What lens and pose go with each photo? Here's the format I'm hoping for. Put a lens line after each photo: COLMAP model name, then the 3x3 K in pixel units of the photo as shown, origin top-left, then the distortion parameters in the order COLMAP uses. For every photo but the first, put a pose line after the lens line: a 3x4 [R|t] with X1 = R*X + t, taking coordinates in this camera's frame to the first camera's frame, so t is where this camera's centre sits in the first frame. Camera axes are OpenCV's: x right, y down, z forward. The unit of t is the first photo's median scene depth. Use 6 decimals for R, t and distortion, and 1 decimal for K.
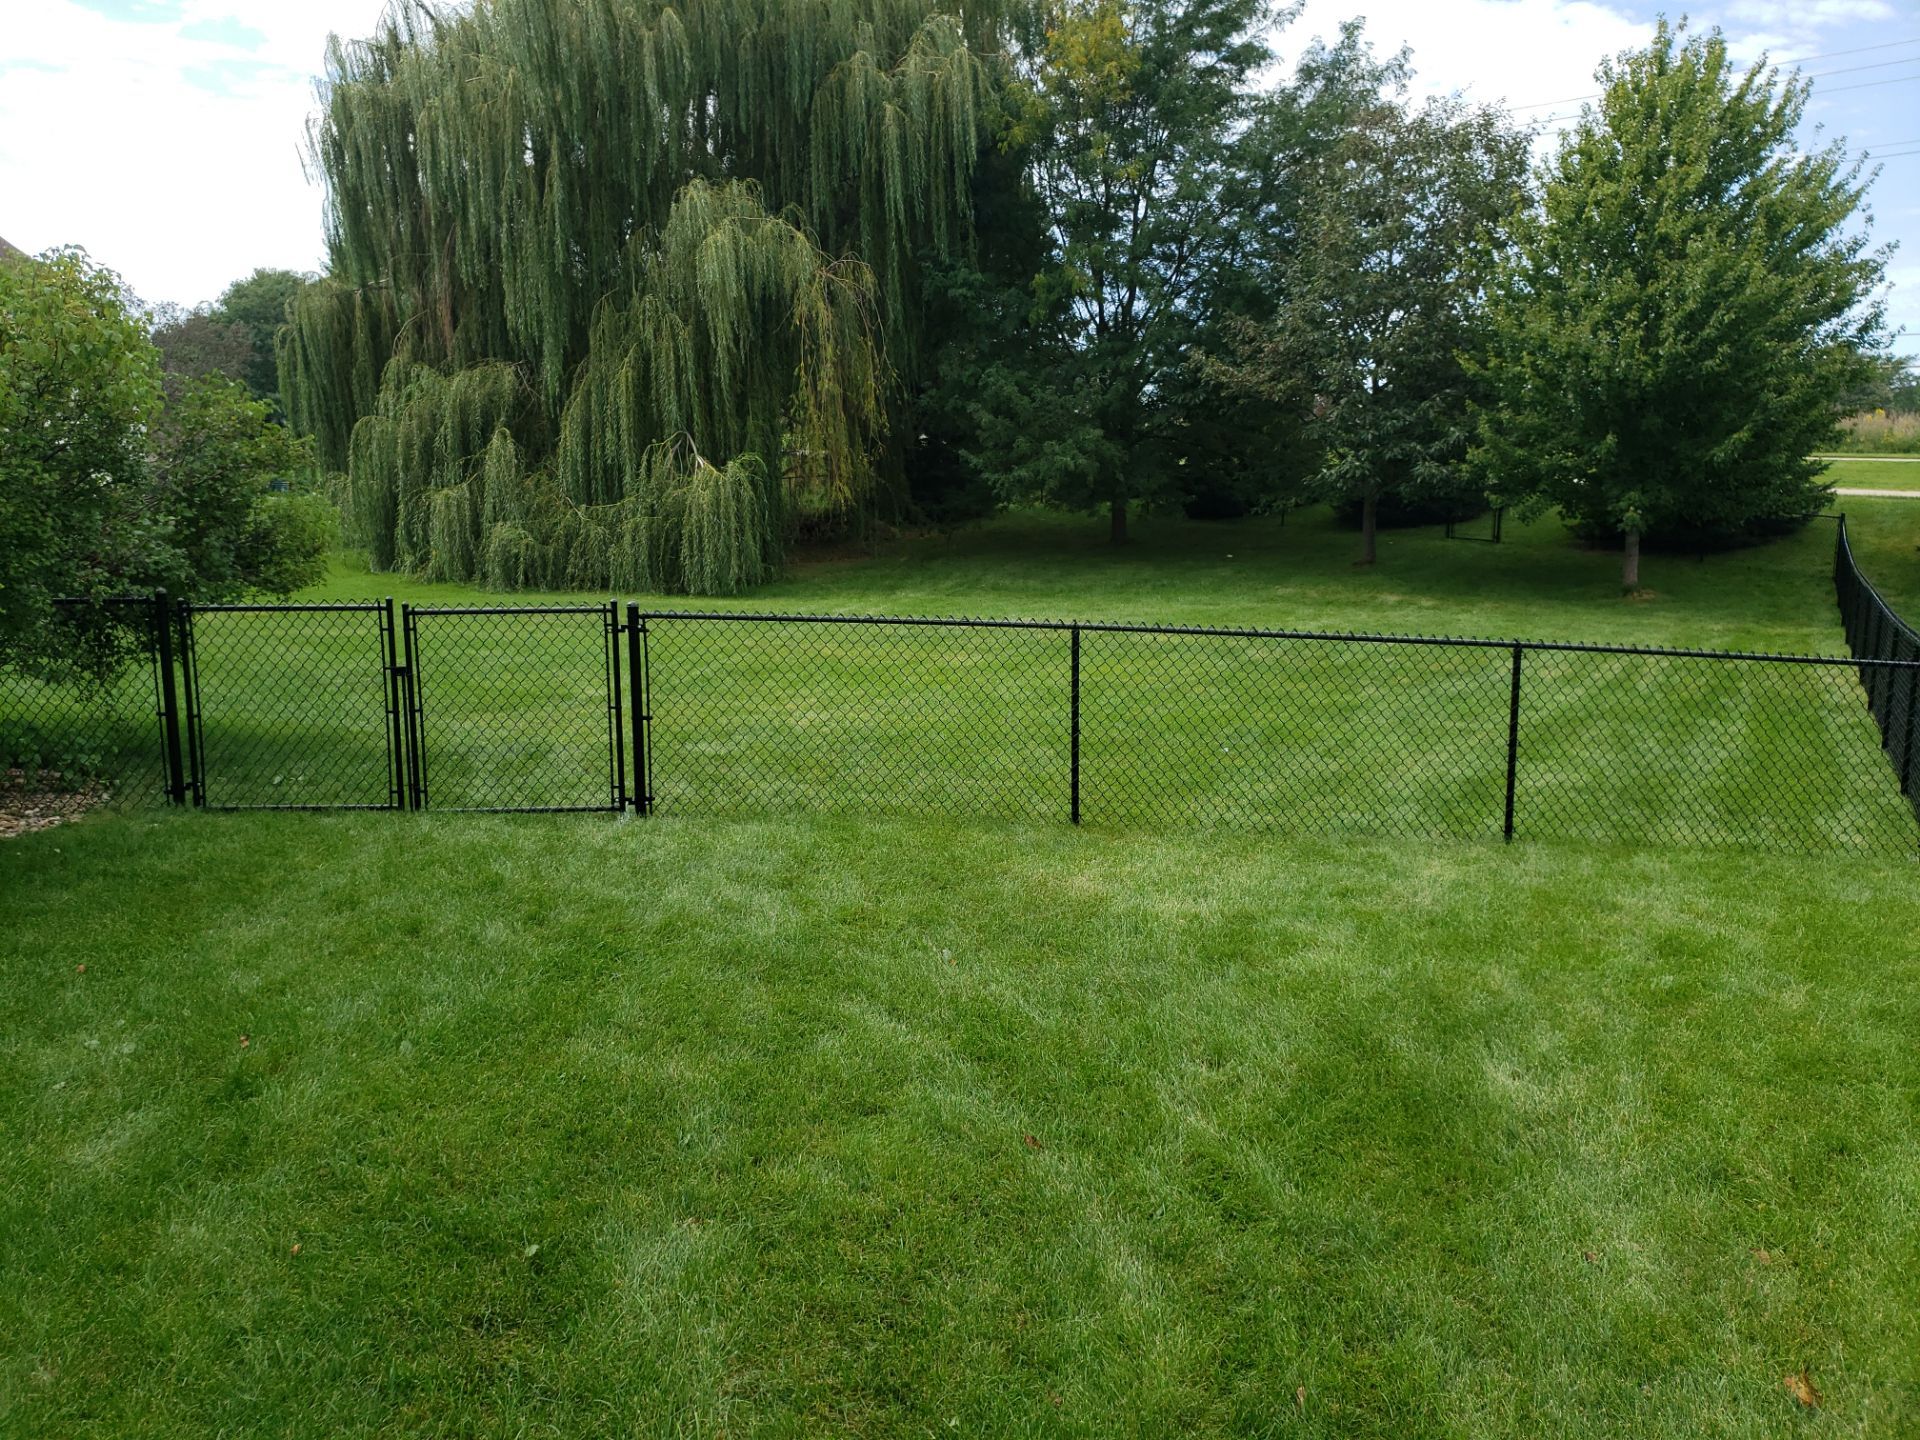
lens RADIAL K [[1520.1, 0, 952.8], [0, 1520.1, 719.5], [0, 0, 1]] dist [0.021389, 0.008320]
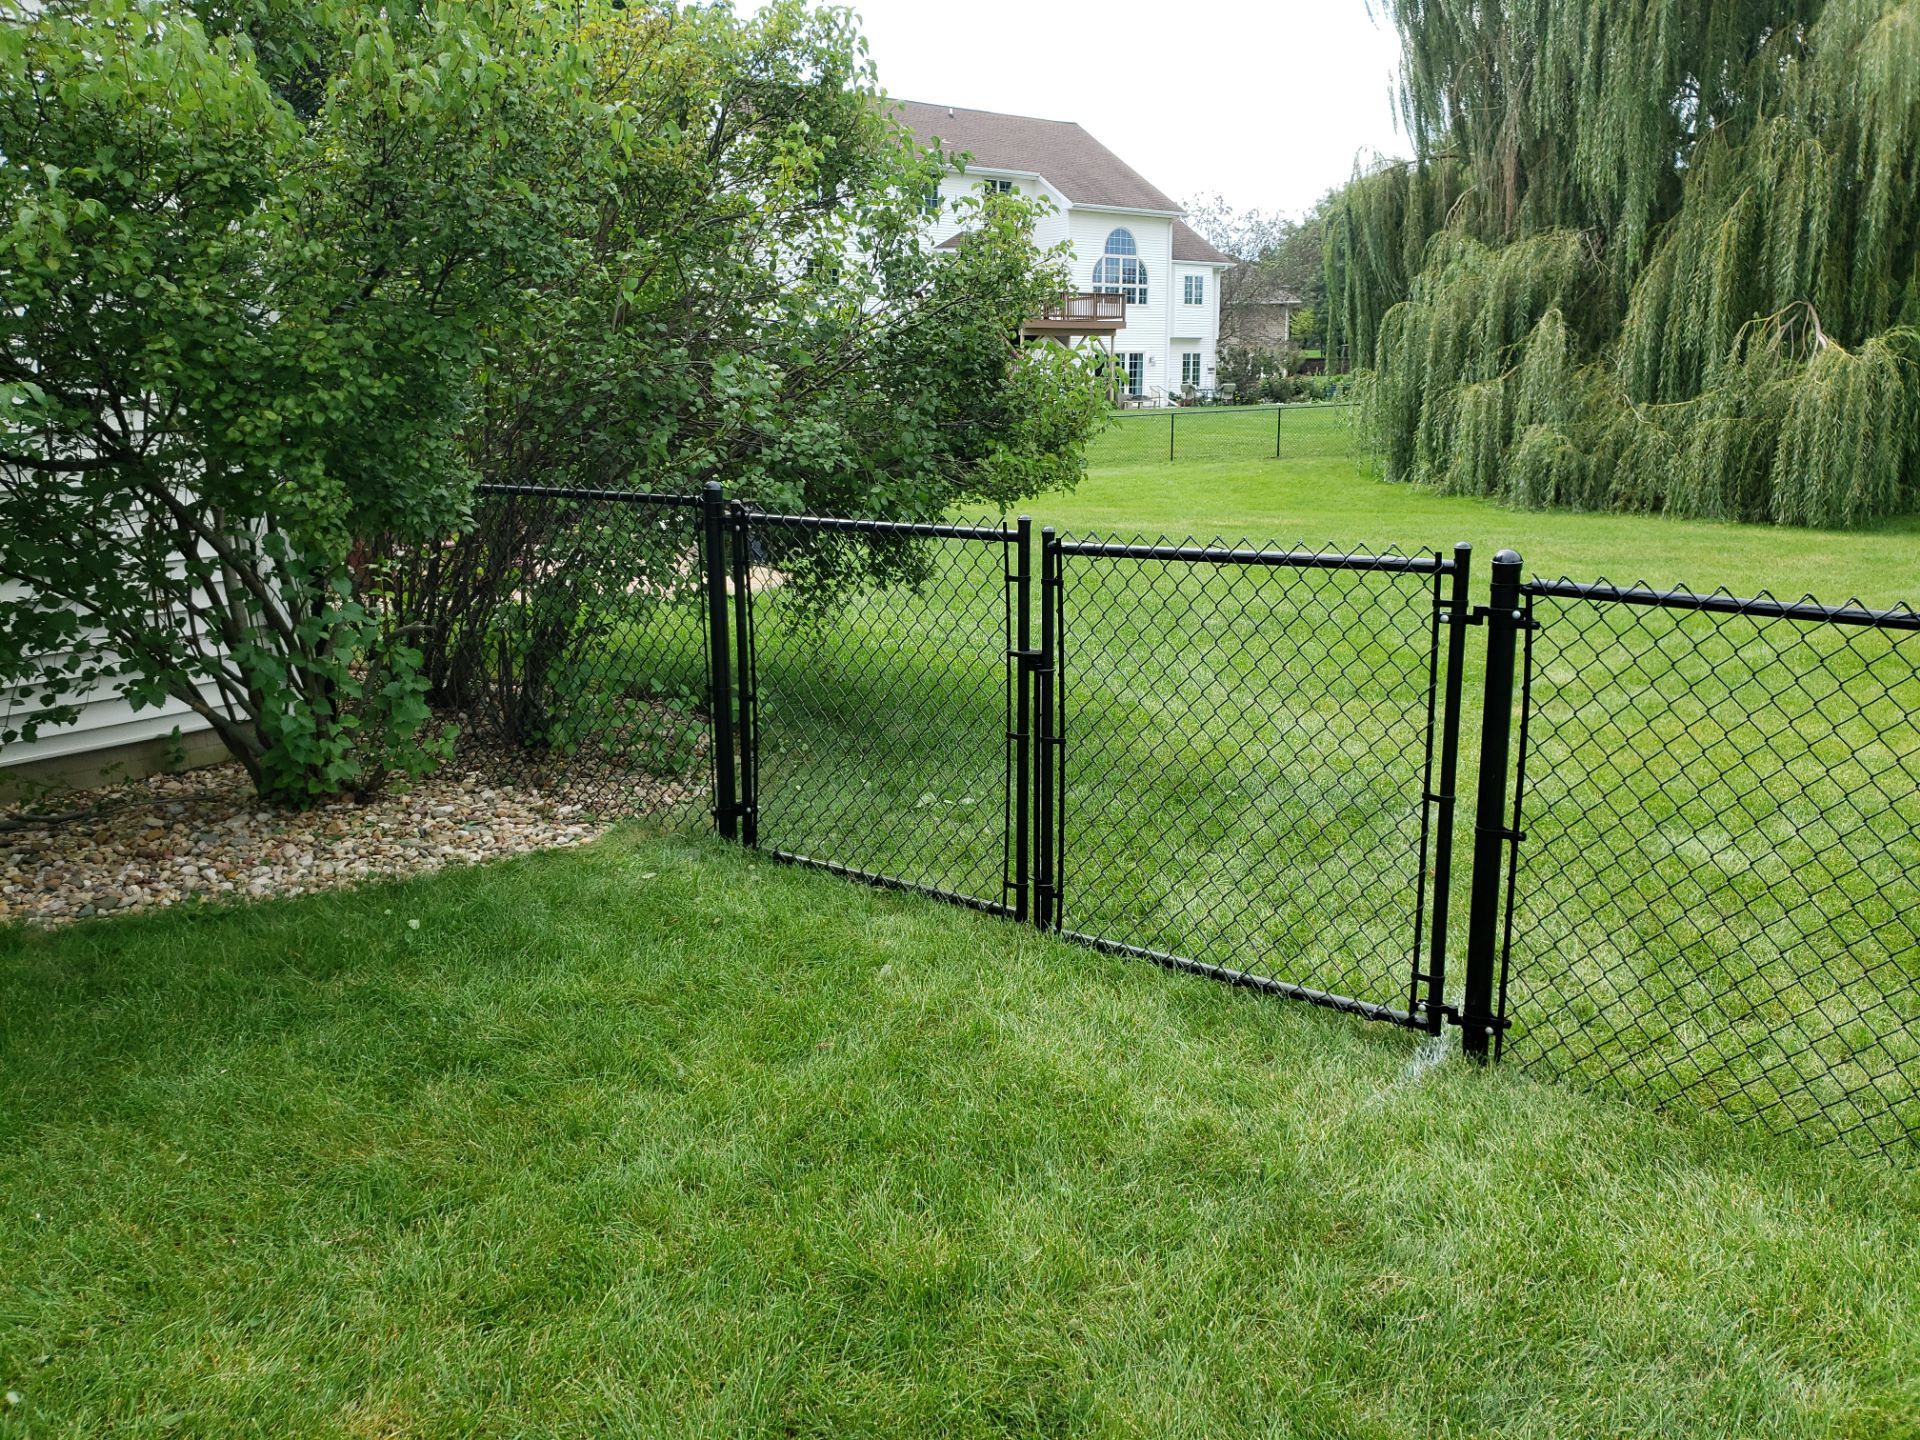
lens RADIAL K [[1520.1, 0, 956.6], [0, 1520.1, 711.6], [0, 0, 1]] dist [0.021389, 0.008320]
pose [[0.782472, 0.126621, -0.609677, -0.019526], [-0.095508, 0.991926, 0.083431, -0.015127], [0.615318, -0.007054, 0.788247, 0.160624]]
